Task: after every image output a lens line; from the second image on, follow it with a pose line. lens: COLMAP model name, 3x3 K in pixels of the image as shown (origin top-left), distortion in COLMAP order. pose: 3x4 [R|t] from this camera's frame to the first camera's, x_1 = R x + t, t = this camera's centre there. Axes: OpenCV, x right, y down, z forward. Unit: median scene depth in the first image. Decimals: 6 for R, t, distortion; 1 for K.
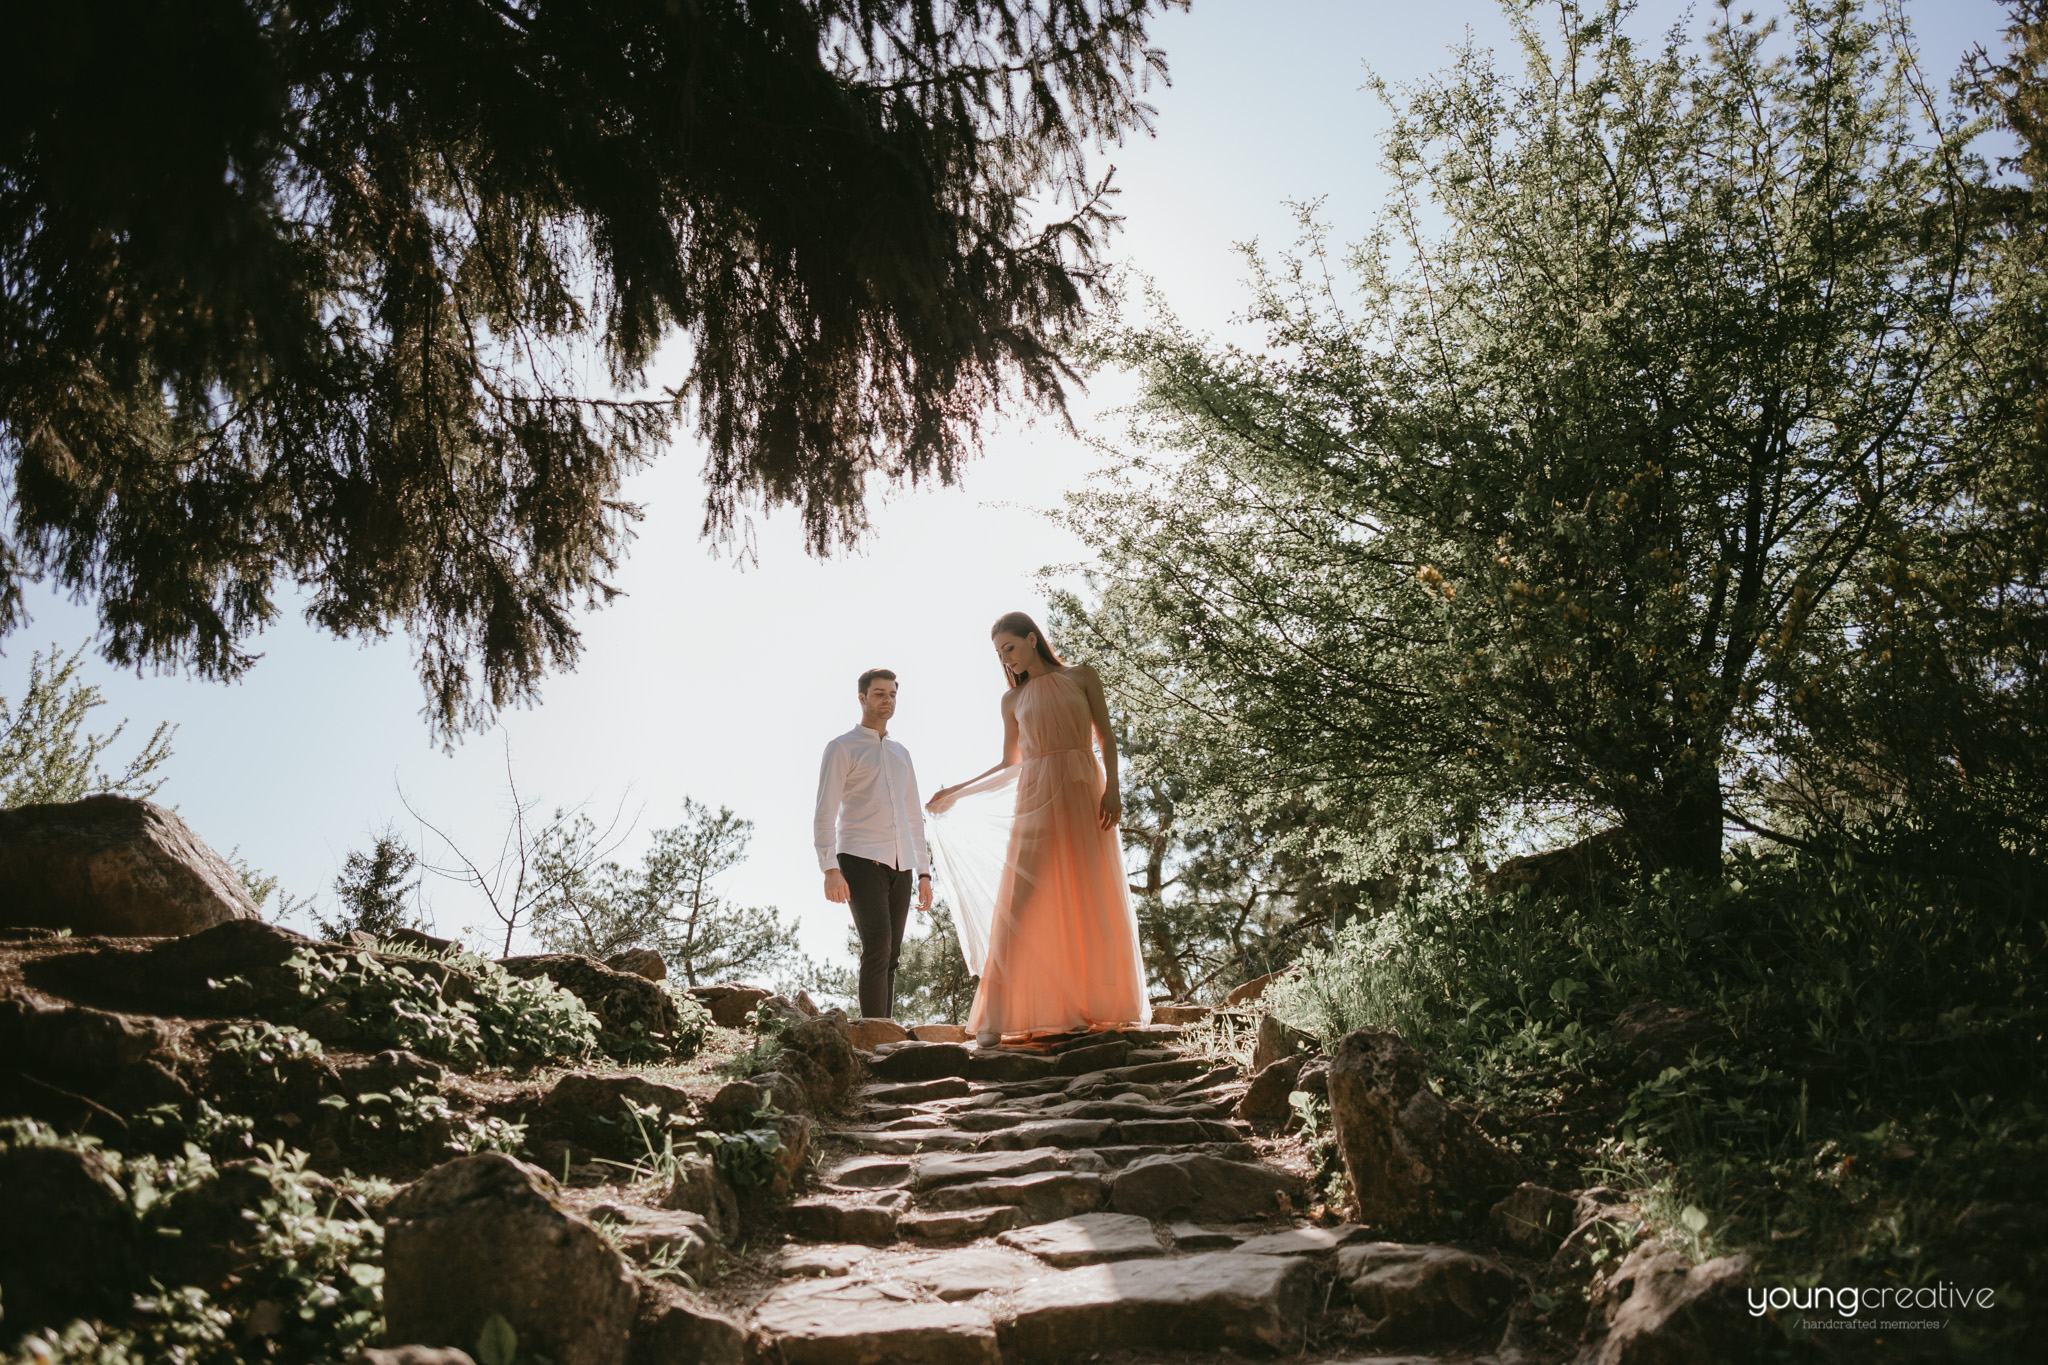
lens RADIAL K [[1400.3, 0, 1024.0], [0, 1400.3, 682.5], [0, 0, 1]] dist [-0.000732, 0.002654]
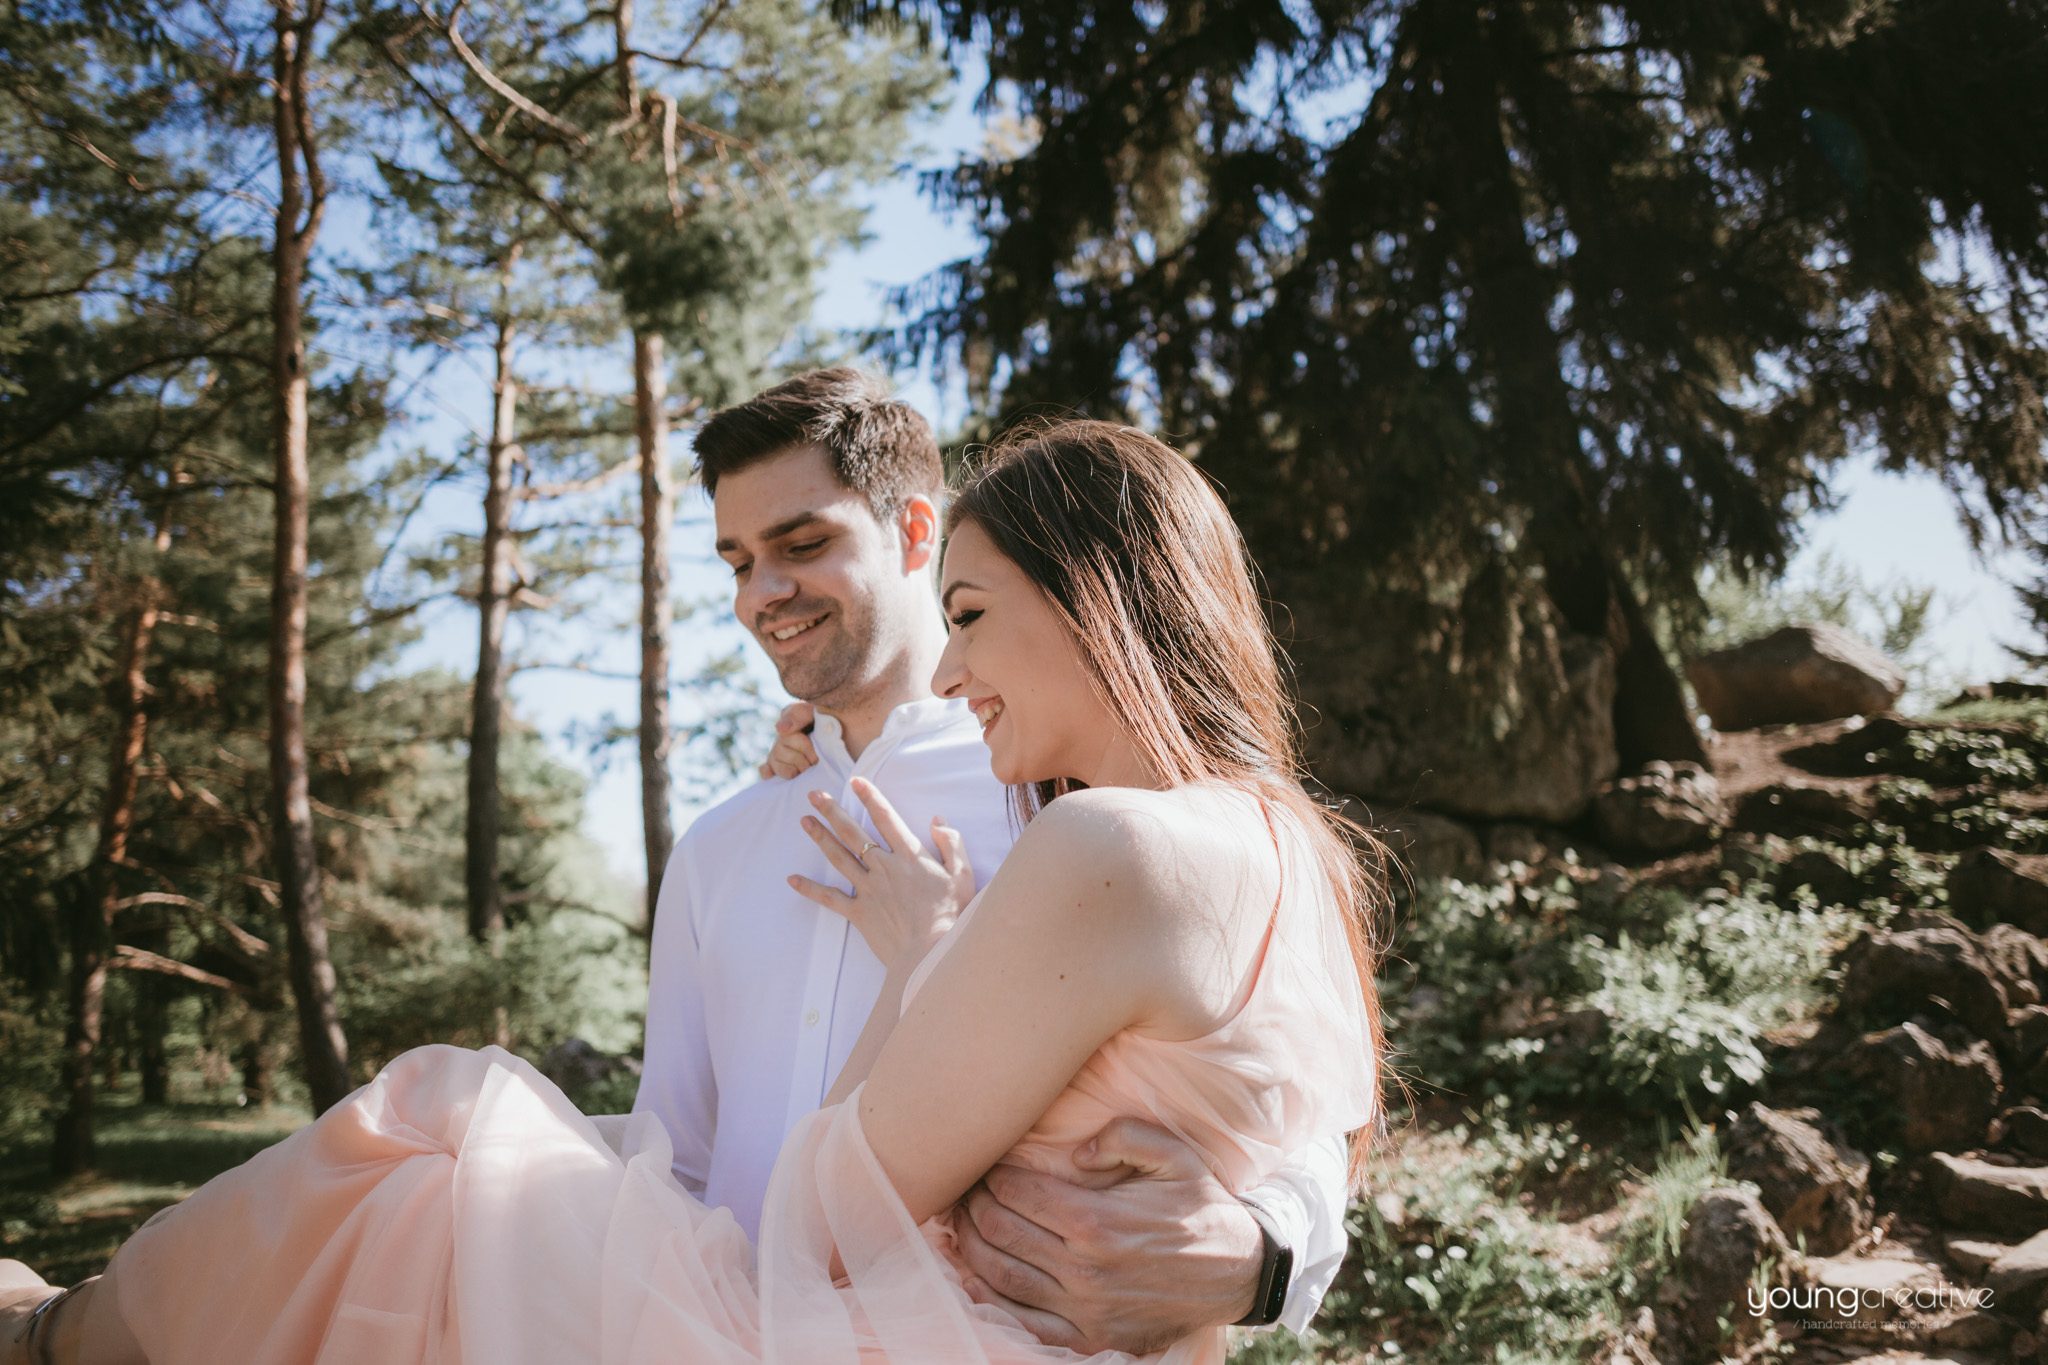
lens RADIAL K [[1400.3, 0, 1024.0], [0, 1400.3, 682.5], [0, 0, 1]] dist [-0.000732, 0.002654]
pose [[0.444203, -0.139428, -0.885010, 0.755720], [0.348145, 0.937049, 0.027114, -0.410050], [0.825517, -0.320155, 0.464781, -1.003881]]
